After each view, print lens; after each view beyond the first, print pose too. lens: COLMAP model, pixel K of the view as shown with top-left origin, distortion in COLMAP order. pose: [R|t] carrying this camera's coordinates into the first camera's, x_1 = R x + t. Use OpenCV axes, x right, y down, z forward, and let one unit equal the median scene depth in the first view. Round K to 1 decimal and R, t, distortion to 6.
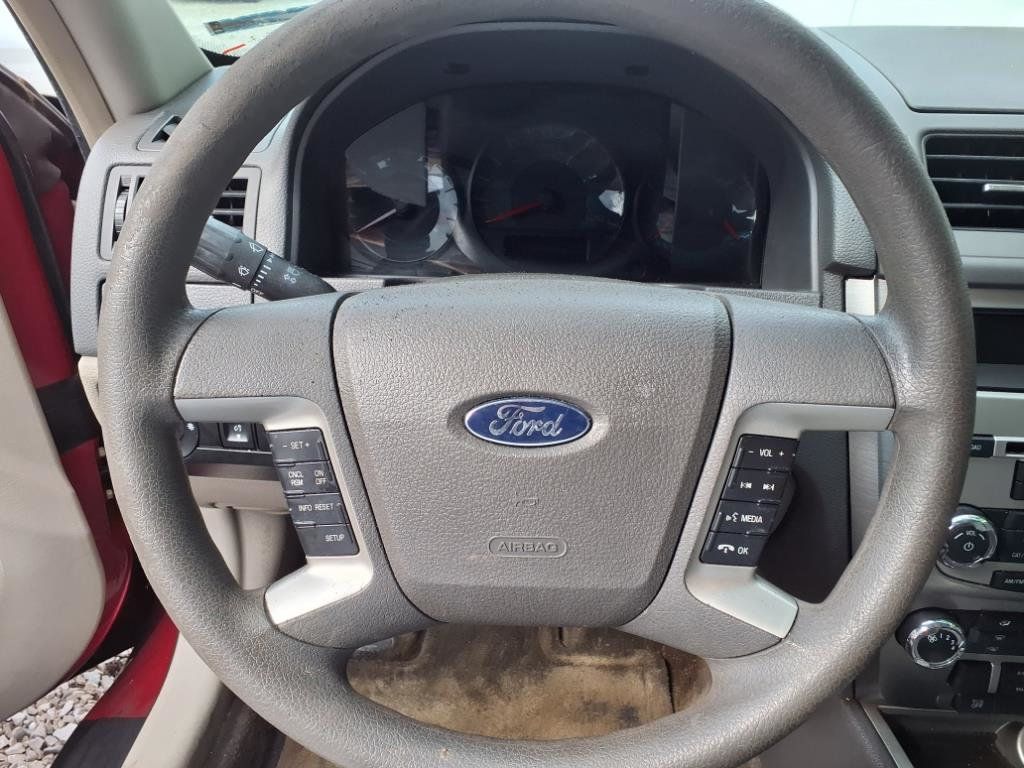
lens RADIAL K [[870.4, 0, 516.0], [0, 870.4, 383.5], [0, 0, 1]] dist [0.064567, -0.062885]
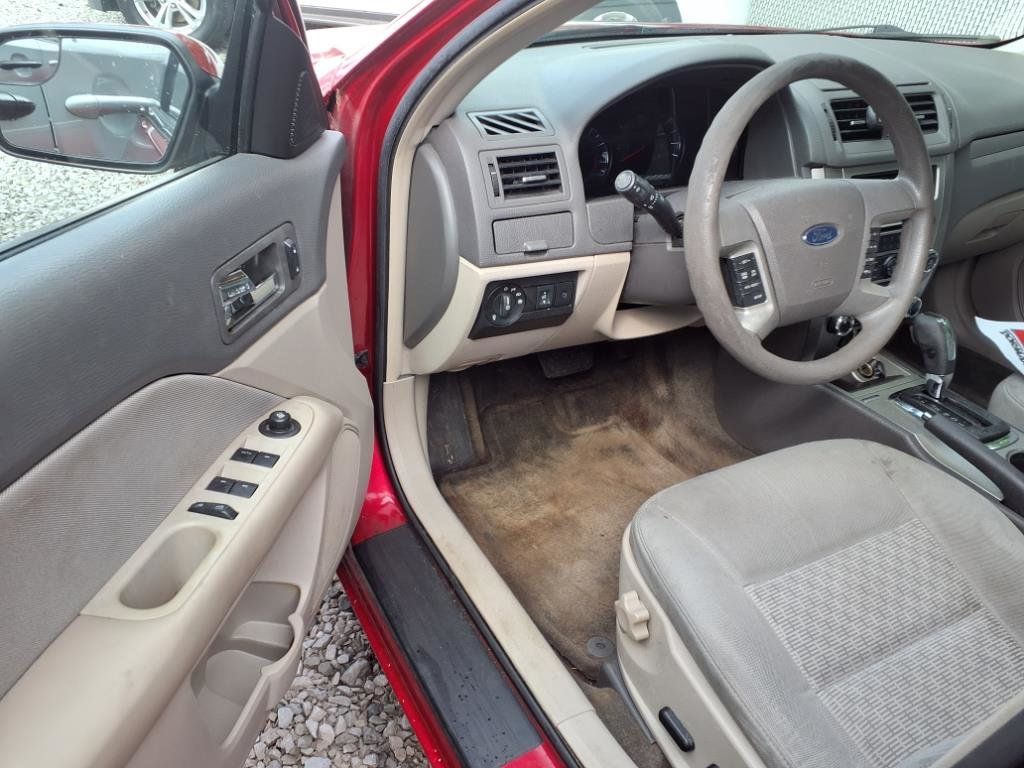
lens RADIAL K [[859.9, 0, 516.2], [0, 859.9, 383.7], [0, 0, 1]] dist [0.083616, -0.087415]
pose [[0.844296, -0.237141, 0.480551, -1.669628], [0.186396, 0.970717, 0.151541, -0.071018], [-0.502415, -0.038372, 0.863775, -0.660891]]
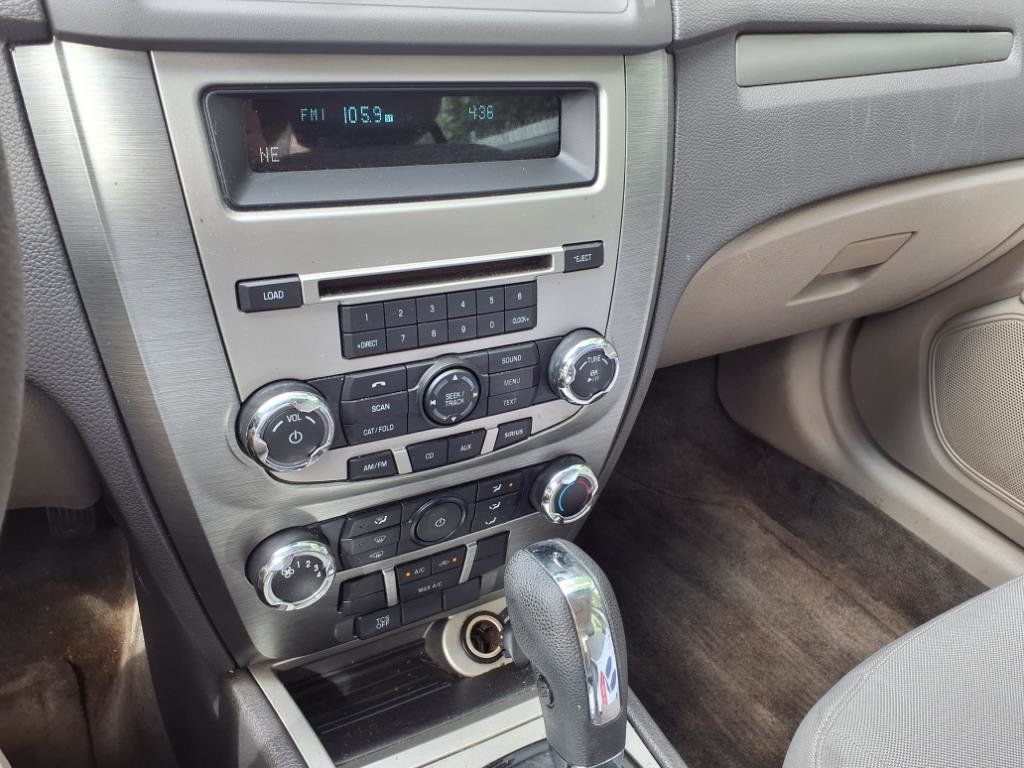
lens RADIAL K [[859.9, 0, 516.2], [0, 859.9, 383.7], [0, 0, 1]] dist [0.083616, -0.087415]
pose [[0.843937, -0.211046, 0.493184, 0.371796], [0.165173, 0.976925, 0.135407, 0.088859], [-0.510381, -0.032814, 0.859322, 0.362749]]
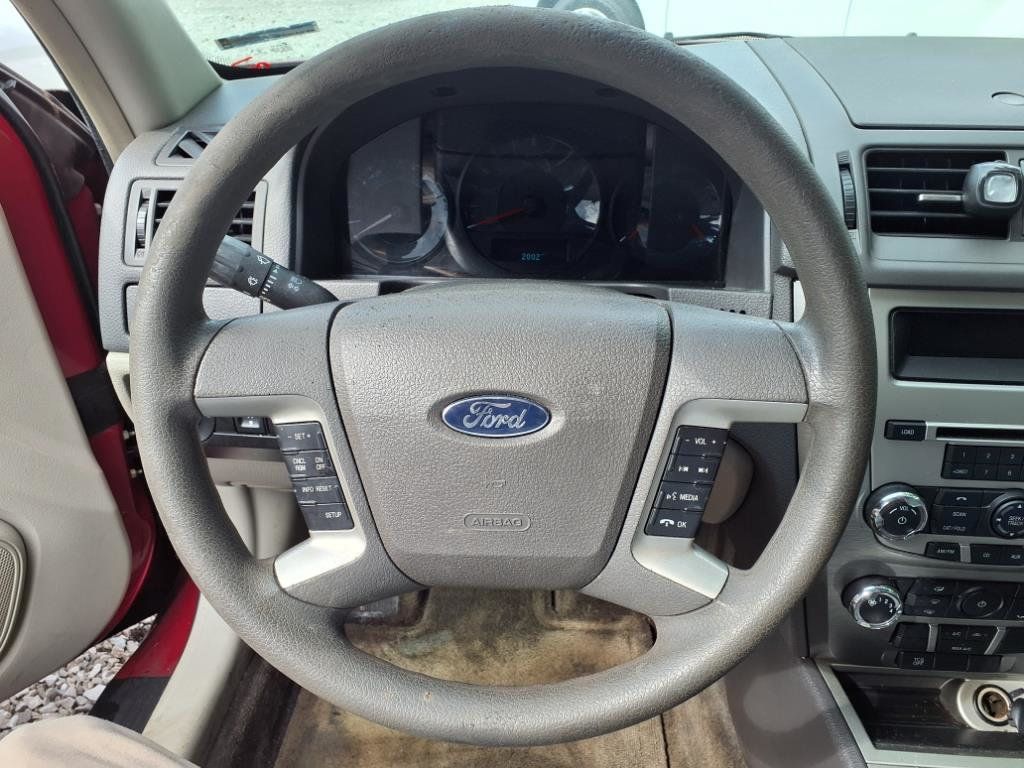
lens RADIAL K [[859.9, 0, 516.2], [0, 859.9, 383.7], [0, 0, 1]] dist [0.083616, -0.087415]
pose [[0.999933, -0.003790, -0.010944, 0.040801], [0.004099, 0.999590, 0.028322, -0.024456], [0.010832, -0.028365, 0.999539, -0.119156]]
